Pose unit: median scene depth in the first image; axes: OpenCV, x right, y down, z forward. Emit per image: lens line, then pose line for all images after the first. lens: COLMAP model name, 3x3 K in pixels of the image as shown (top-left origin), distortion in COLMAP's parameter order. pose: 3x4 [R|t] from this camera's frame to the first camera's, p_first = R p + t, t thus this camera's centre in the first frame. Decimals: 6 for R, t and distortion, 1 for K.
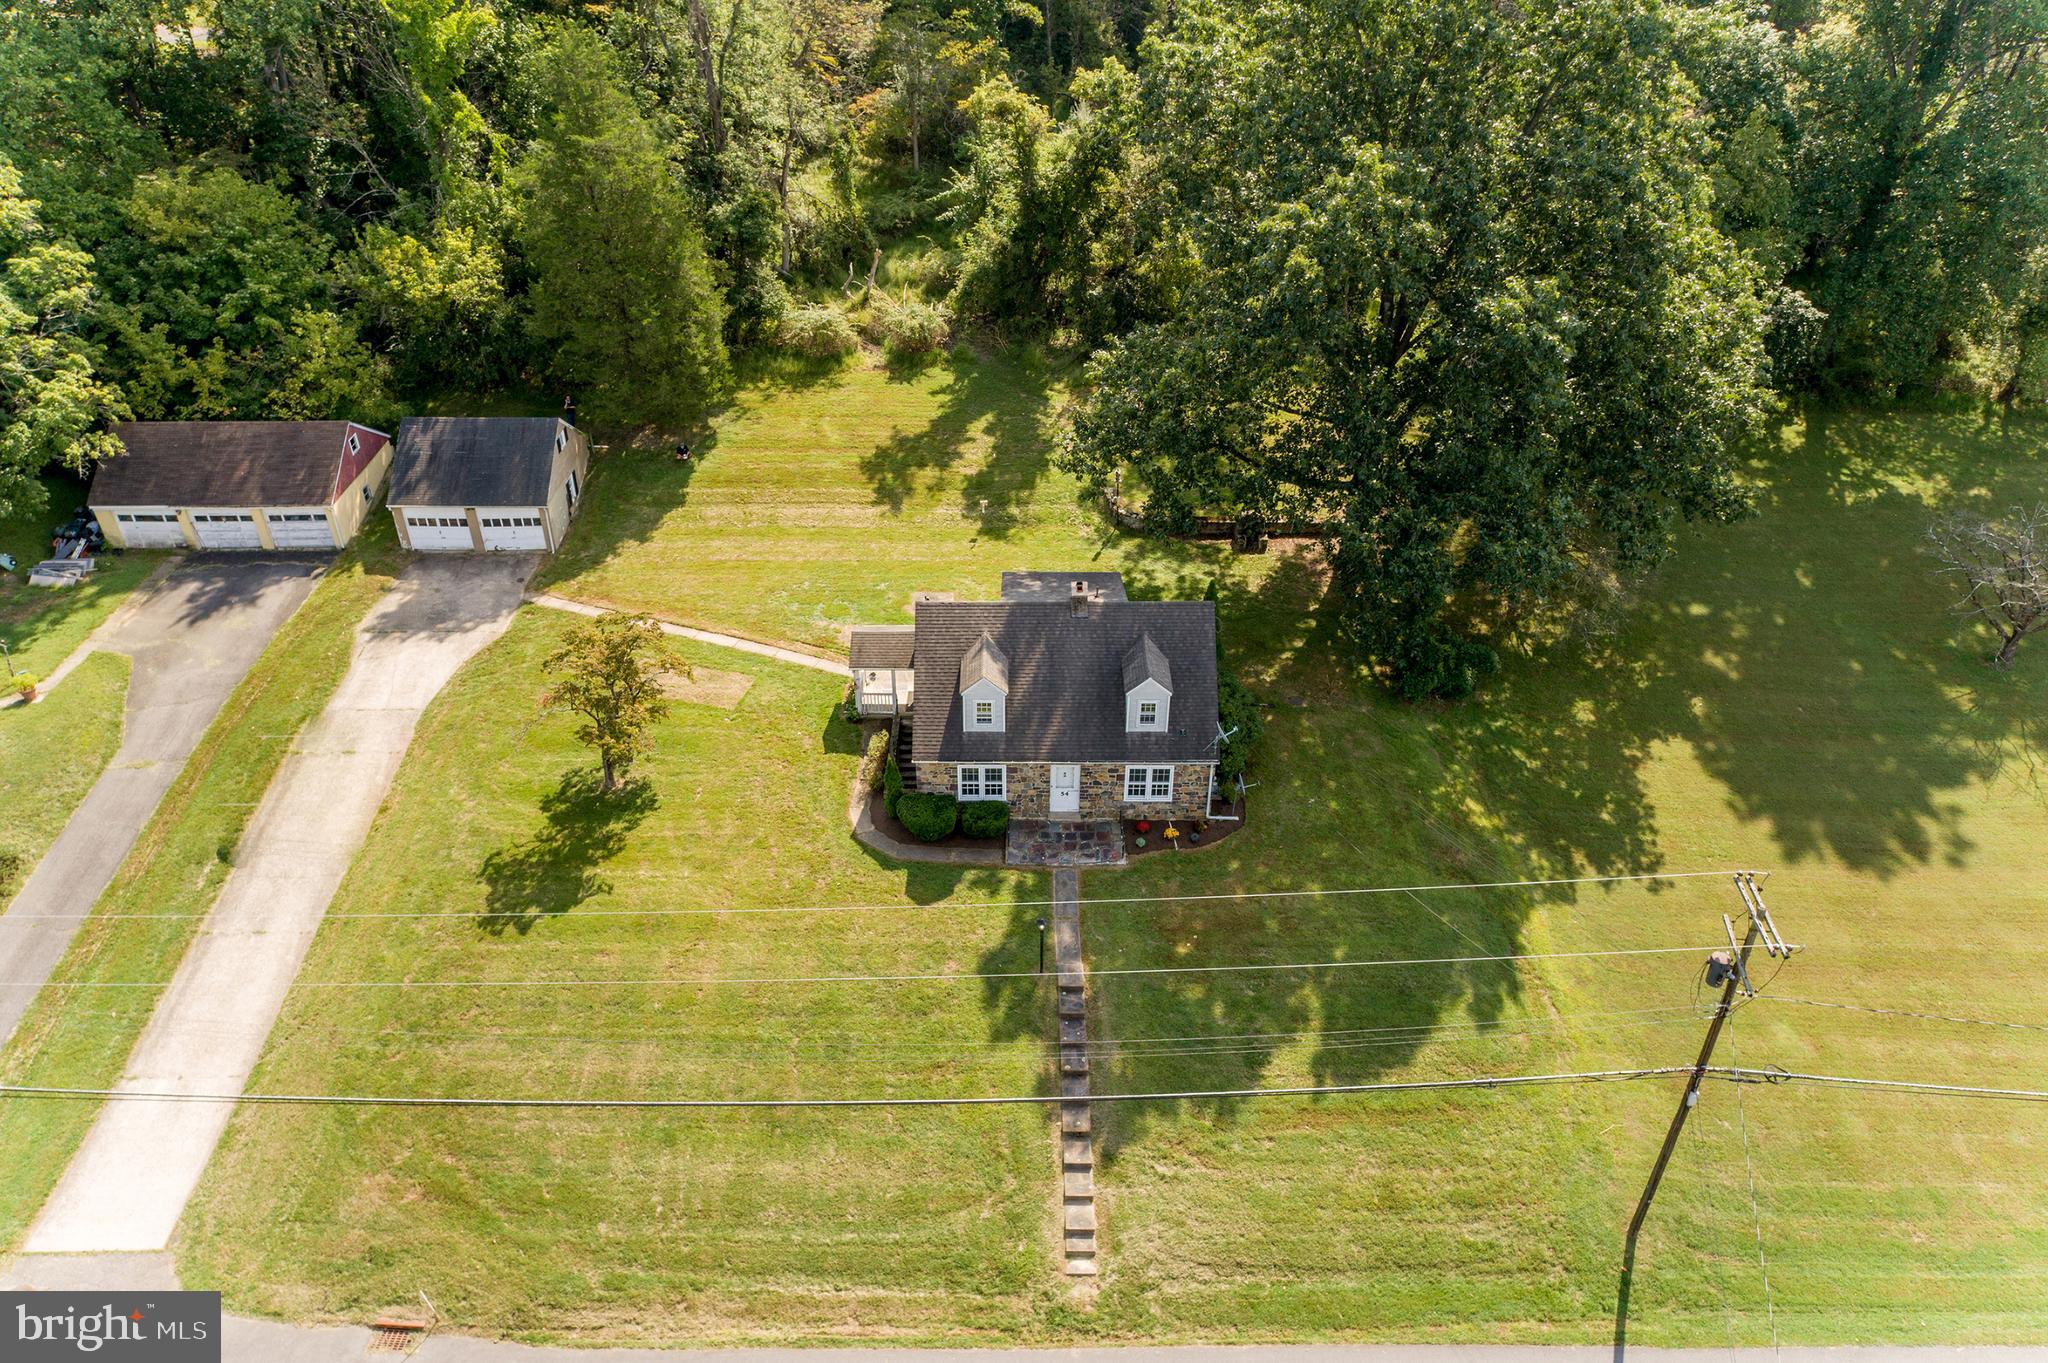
lens RADIAL K [[1349.3, 0, 980.1], [0, 1349.3, 674.3], [0, 0, 1]] dist [-0.048090, 0.078917]
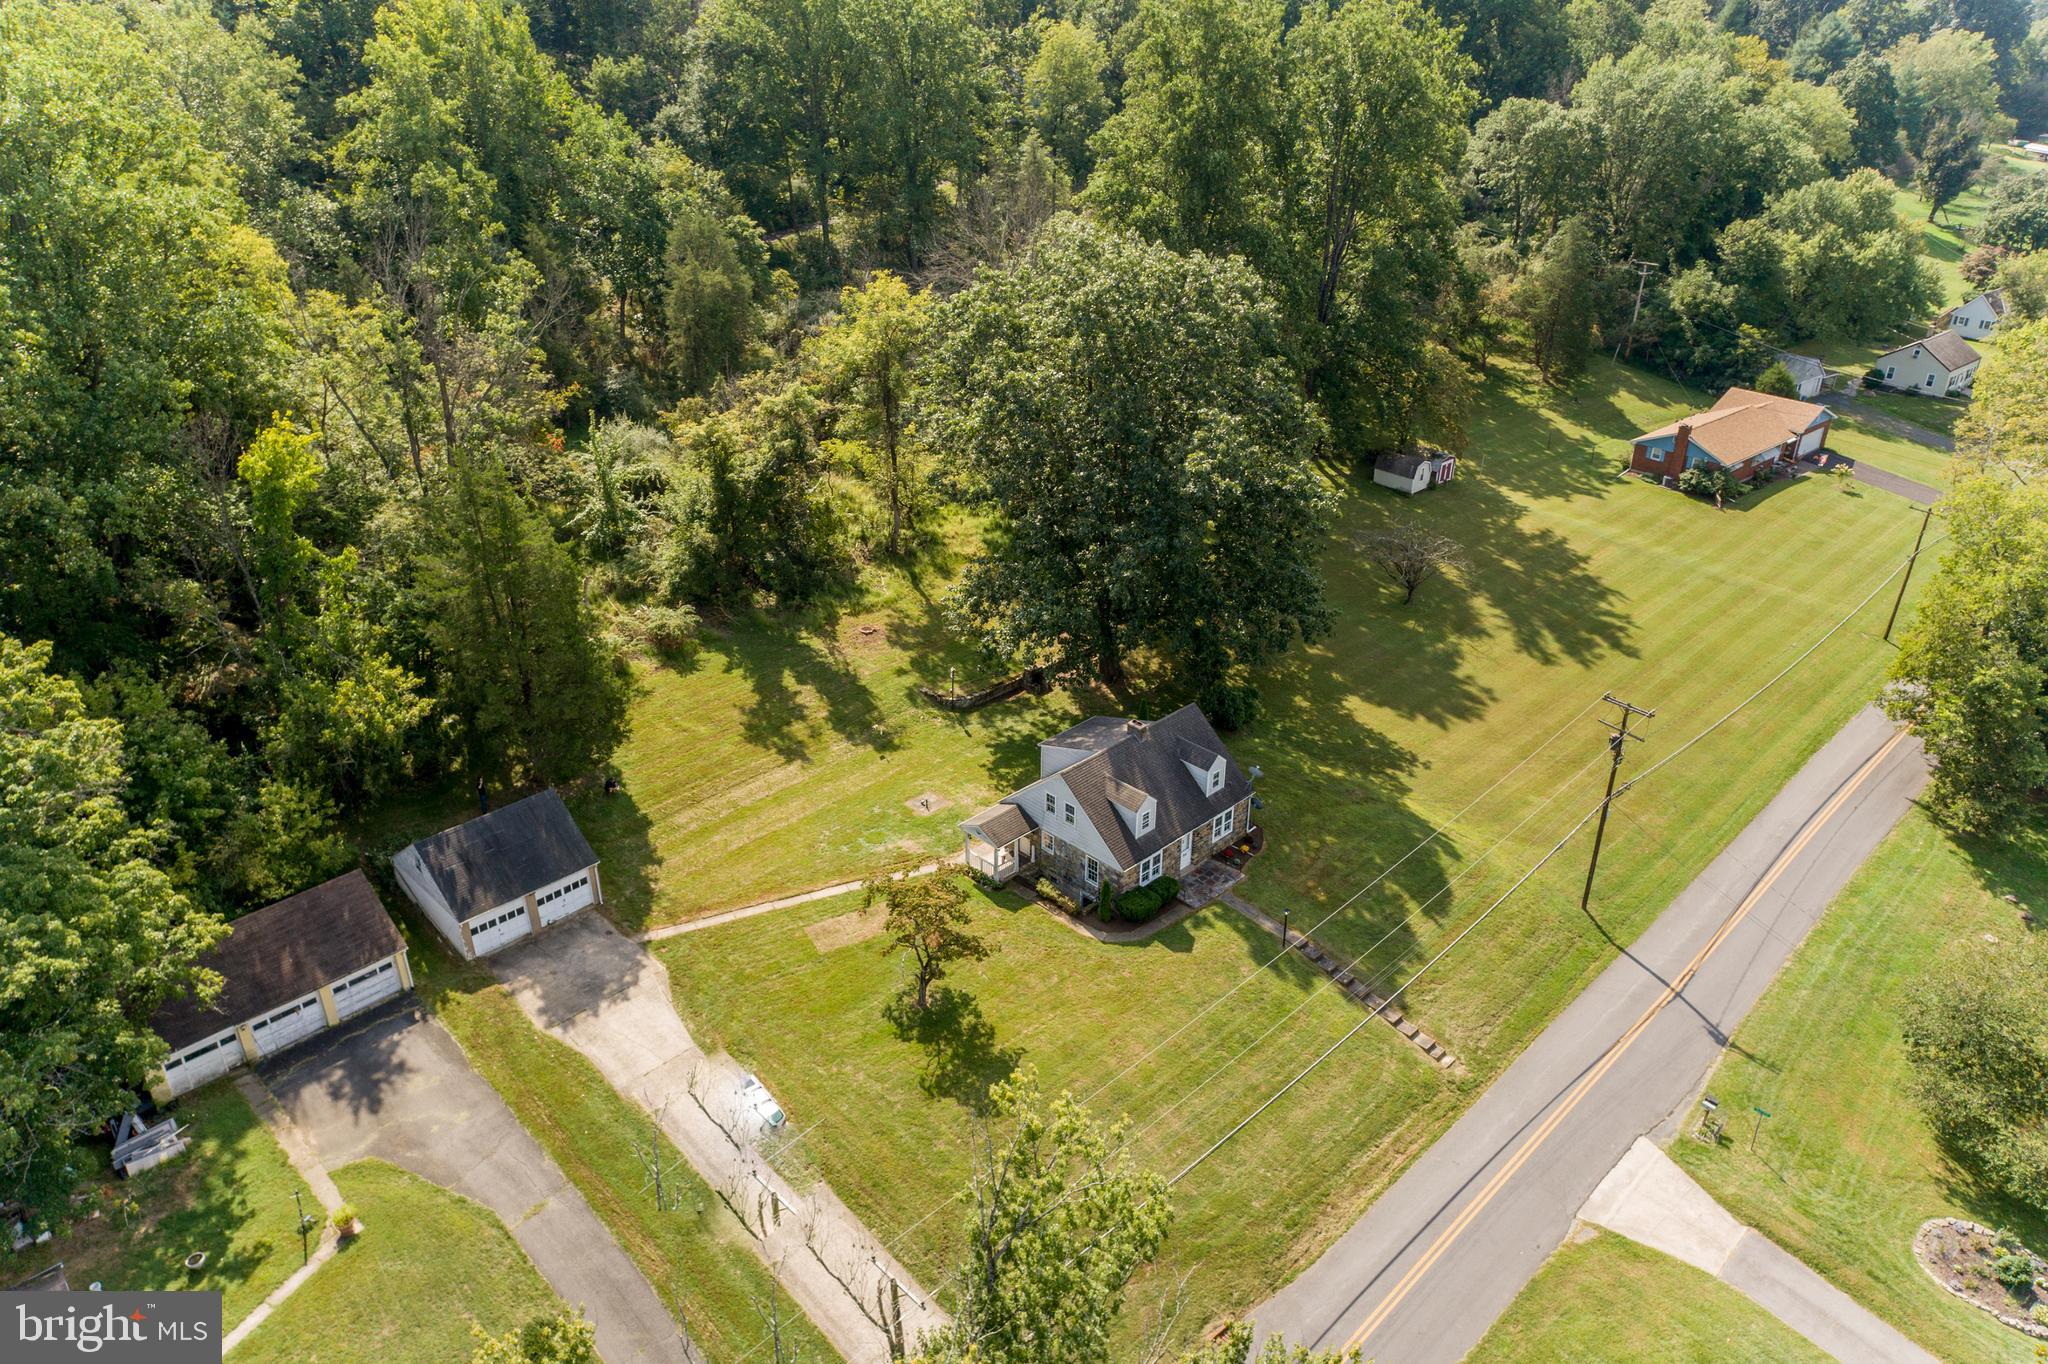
lens RADIAL K [[1349.3, 0, 980.1], [0, 1349.3, 674.8], [0, 0, 1]] dist [-0.048090, 0.078917]
pose [[0.733975, -0.322298, 0.597834, -0.774469], [0.404046, 0.914734, -0.002915, -0.150091], [-0.545919, 0.243692, 0.801615, -0.094396]]
